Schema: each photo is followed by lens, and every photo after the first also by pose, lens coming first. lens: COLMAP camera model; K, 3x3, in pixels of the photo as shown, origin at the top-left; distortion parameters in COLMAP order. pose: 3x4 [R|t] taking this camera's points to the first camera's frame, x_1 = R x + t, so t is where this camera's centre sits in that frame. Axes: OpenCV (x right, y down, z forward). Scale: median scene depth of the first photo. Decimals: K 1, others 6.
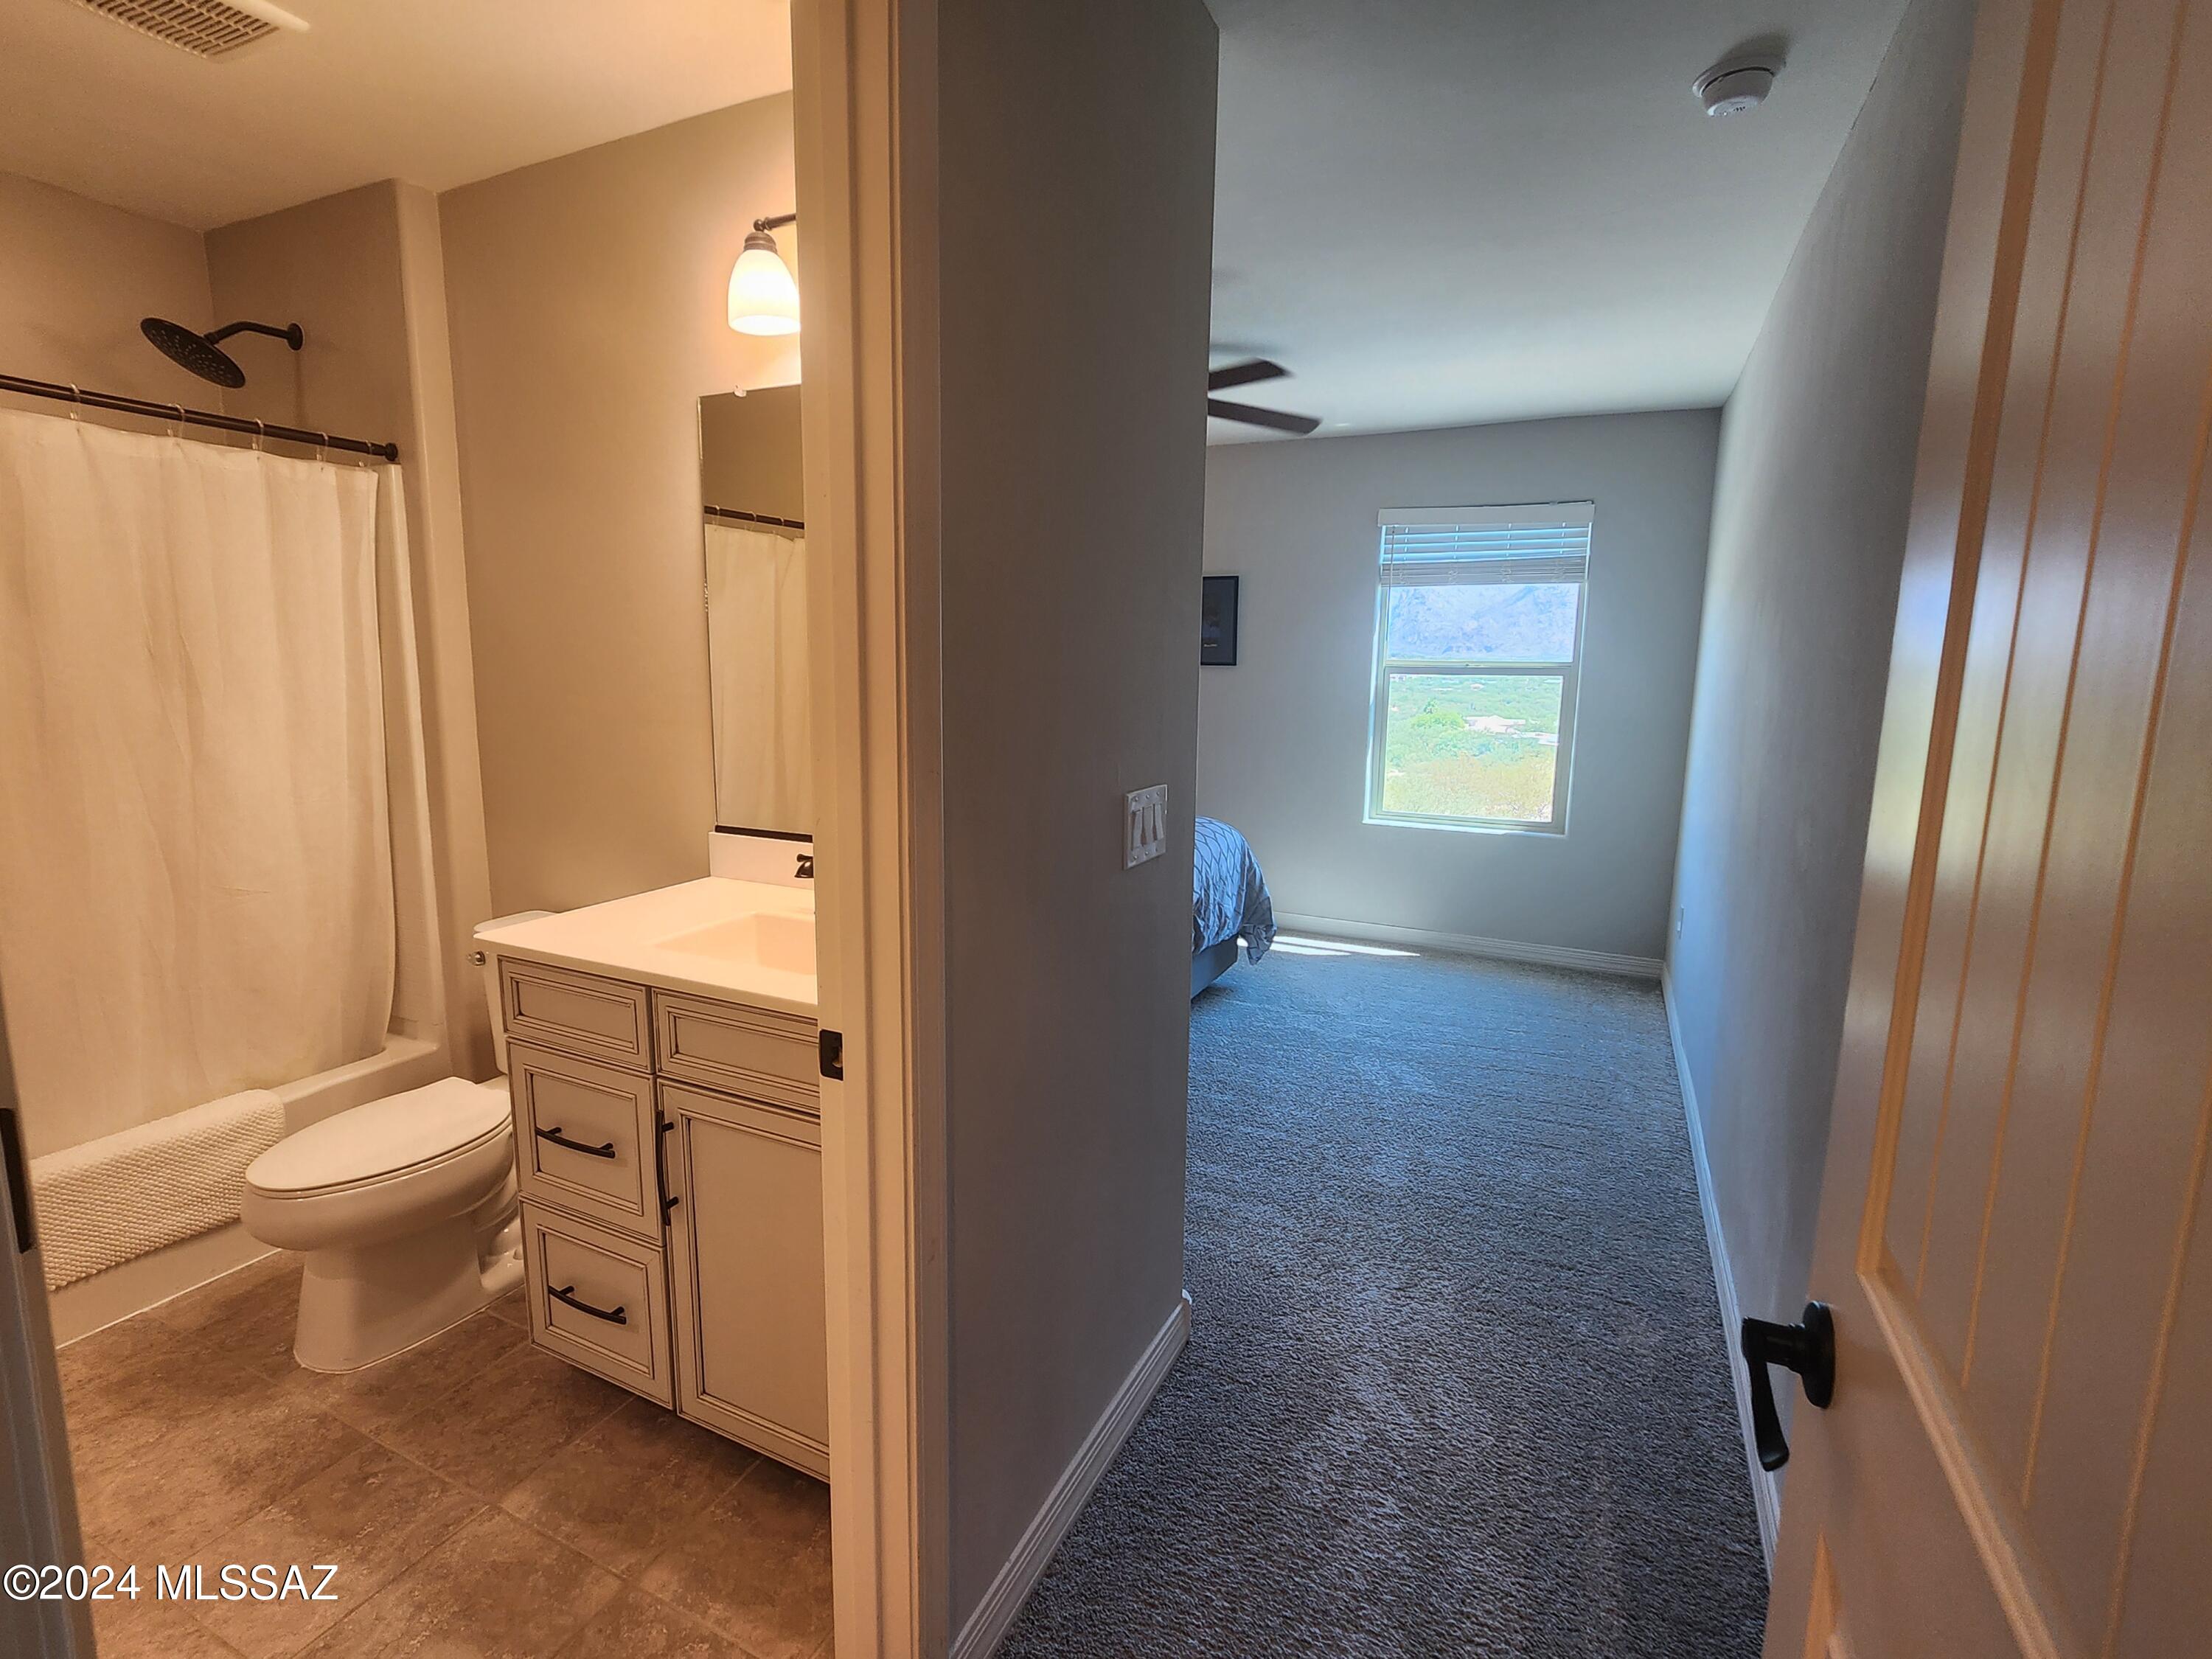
lens RADIAL K [[916.6, 0, 1091.5], [0, 916.6, 824.0], [0, 0, 1]] dist [0.008675, -0.000558]
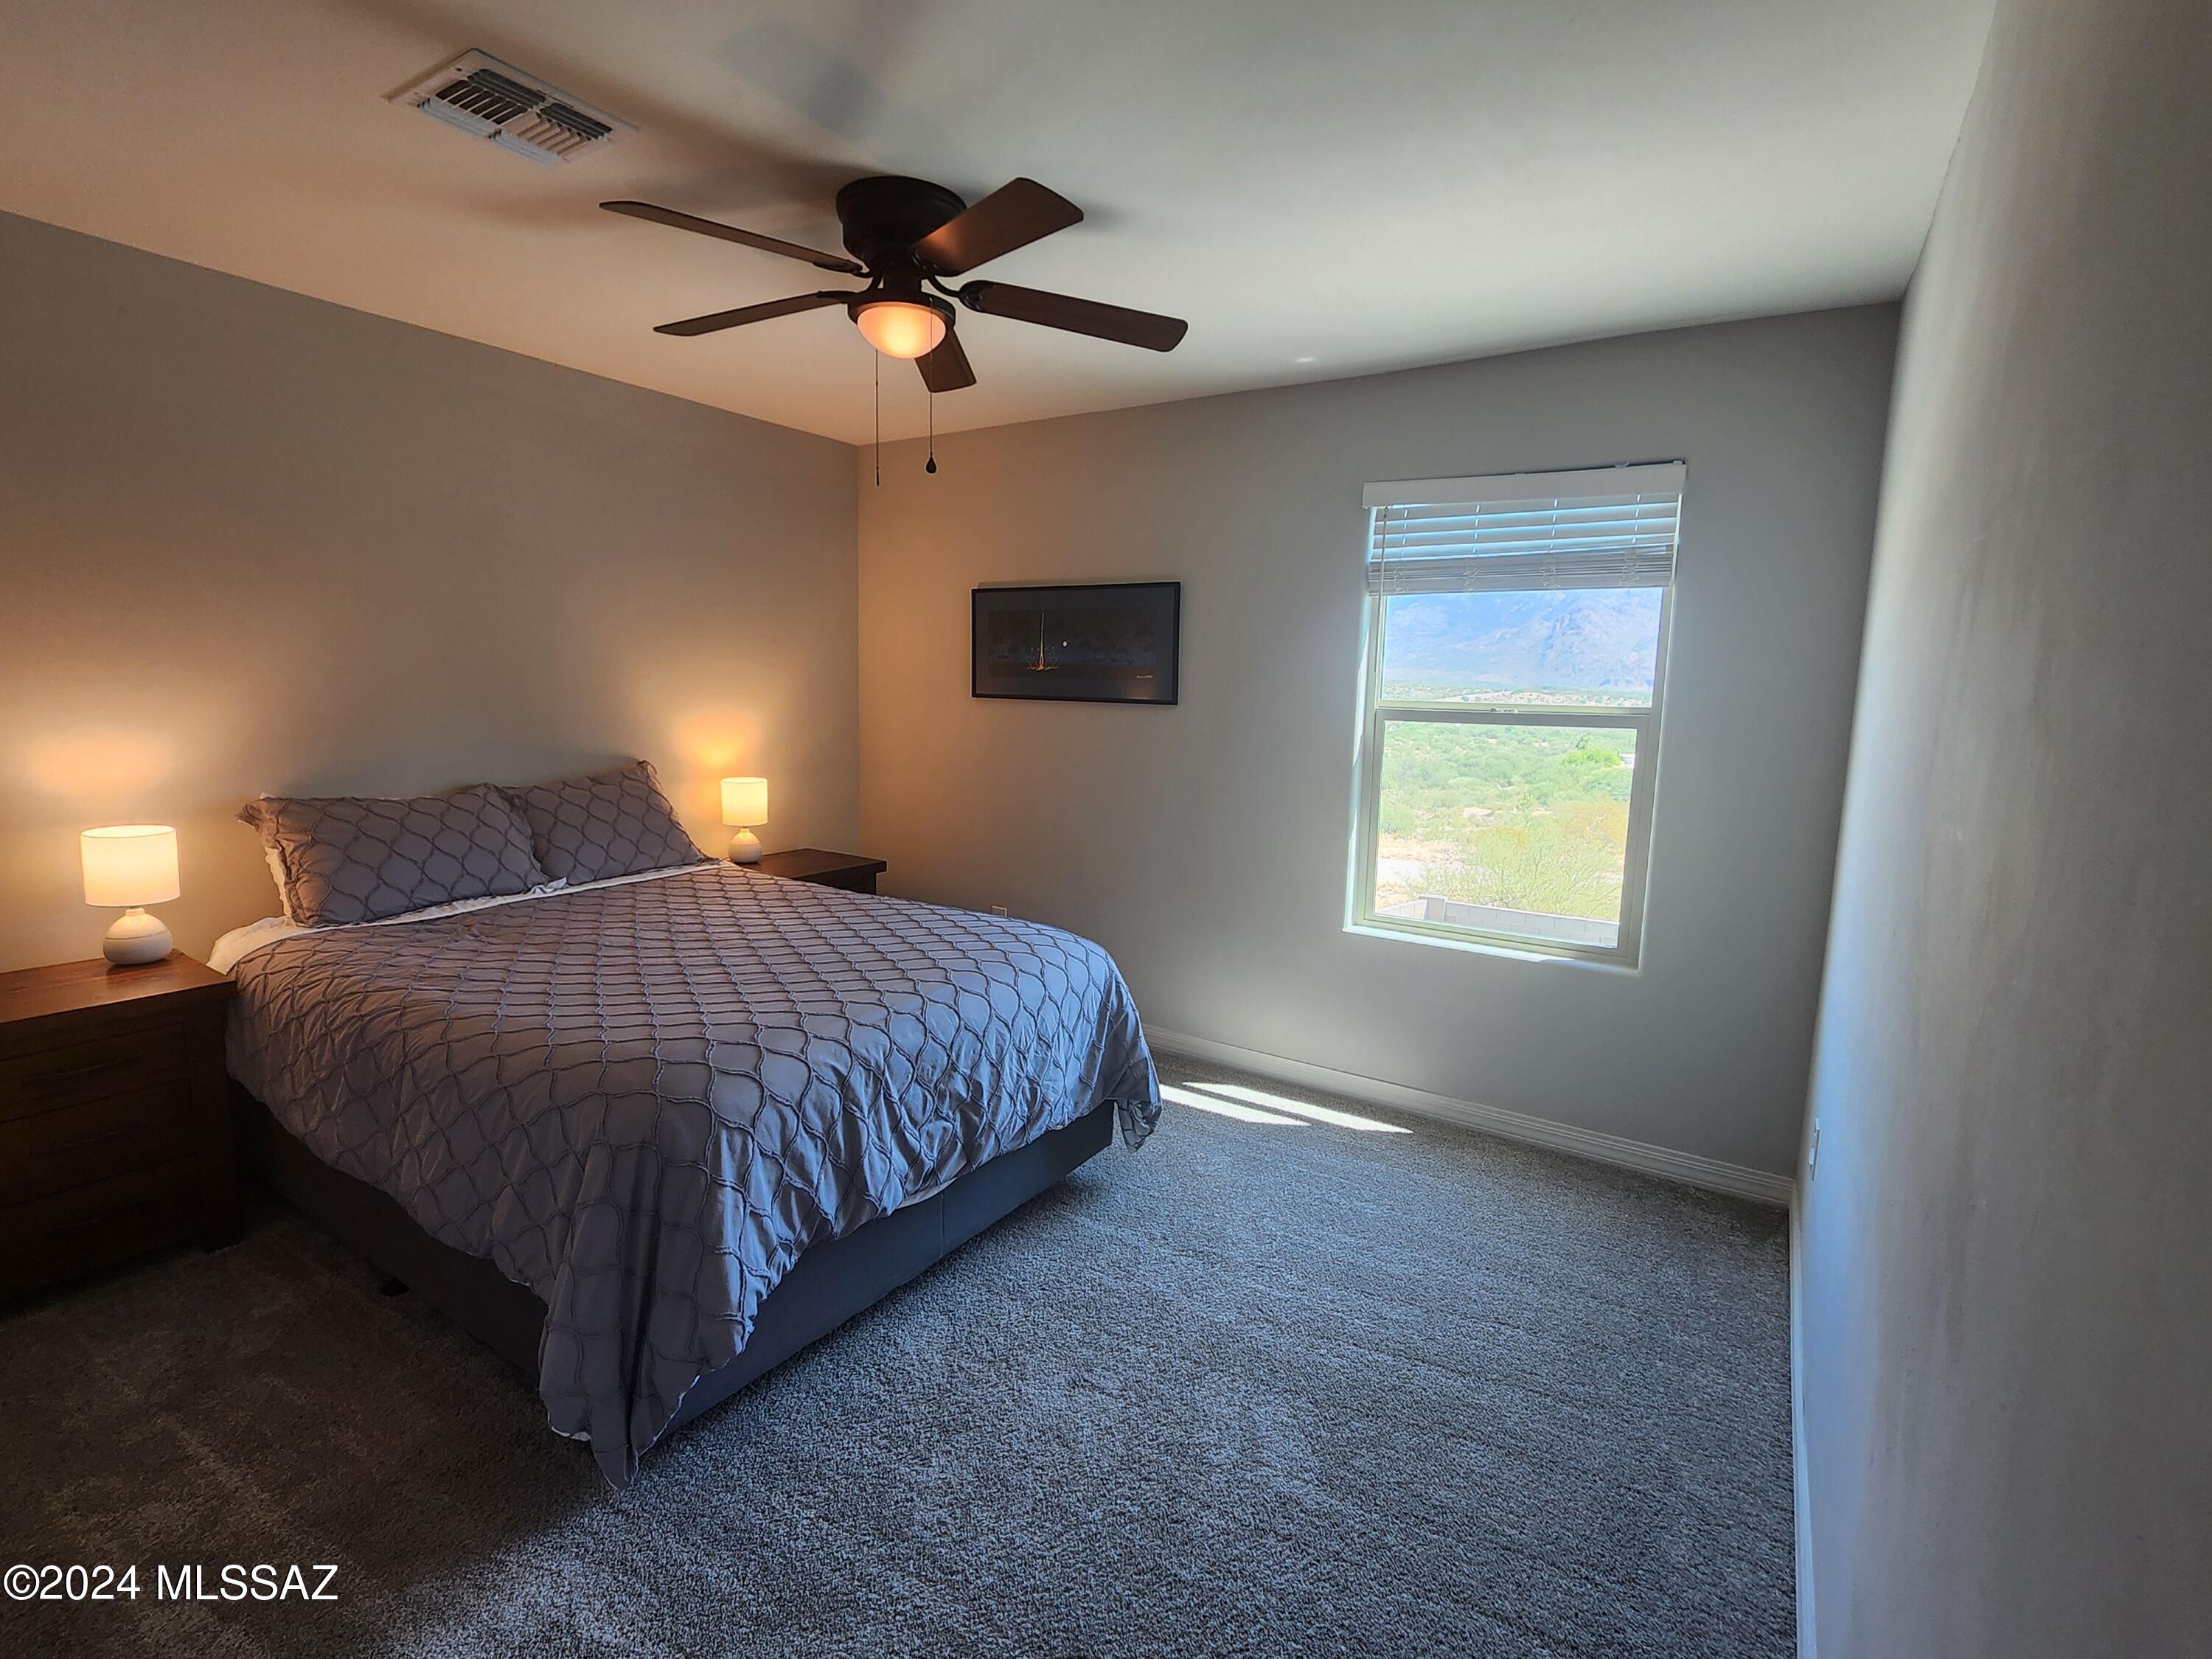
lens RADIAL K [[895.6, 0, 1142.0], [0, 895.6, 829.4], [0, 0, 1]] dist [-0.001925, -0.000172]
pose [[0.993598, 0.028681, -0.109270, 0.232438], [-0.031000, 0.999328, -0.019579, -0.065260], [0.108635, 0.022841, 0.993819, 0.324691]]
